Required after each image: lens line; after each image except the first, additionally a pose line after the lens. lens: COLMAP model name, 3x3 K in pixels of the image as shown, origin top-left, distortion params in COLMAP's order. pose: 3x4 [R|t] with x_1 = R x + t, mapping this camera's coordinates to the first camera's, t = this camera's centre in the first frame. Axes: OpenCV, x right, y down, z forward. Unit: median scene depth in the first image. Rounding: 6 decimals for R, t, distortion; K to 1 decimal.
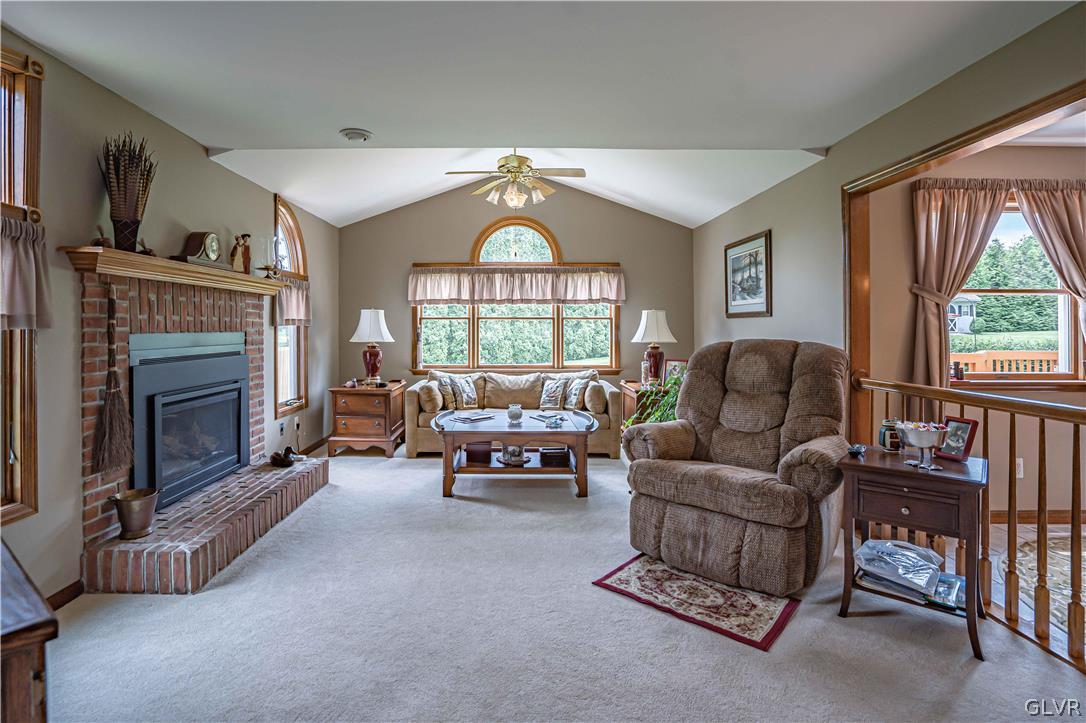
lens RADIAL K [[552.0, 0, 543.9], [0, 552.0, 323.5], [0, 0, 1]] dist [-0.071605, 0.036837]
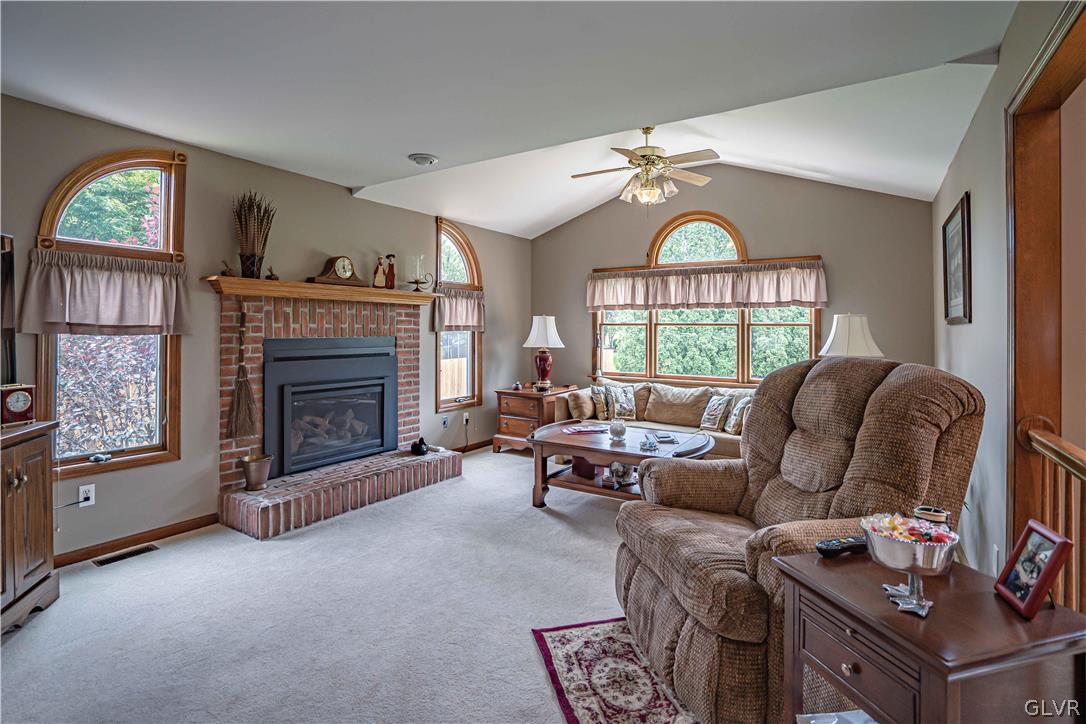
lens RADIAL K [[552.0, 0, 543.9], [0, 552.0, 324.0], [0, 0, 1]] dist [-0.071605, 0.036837]
pose [[0.825720, -0.000201, -0.564081, 0.348850], [-0.003134, 0.999983, -0.004945, -0.006938], [0.564072, 0.005851, 0.825705, 0.167522]]
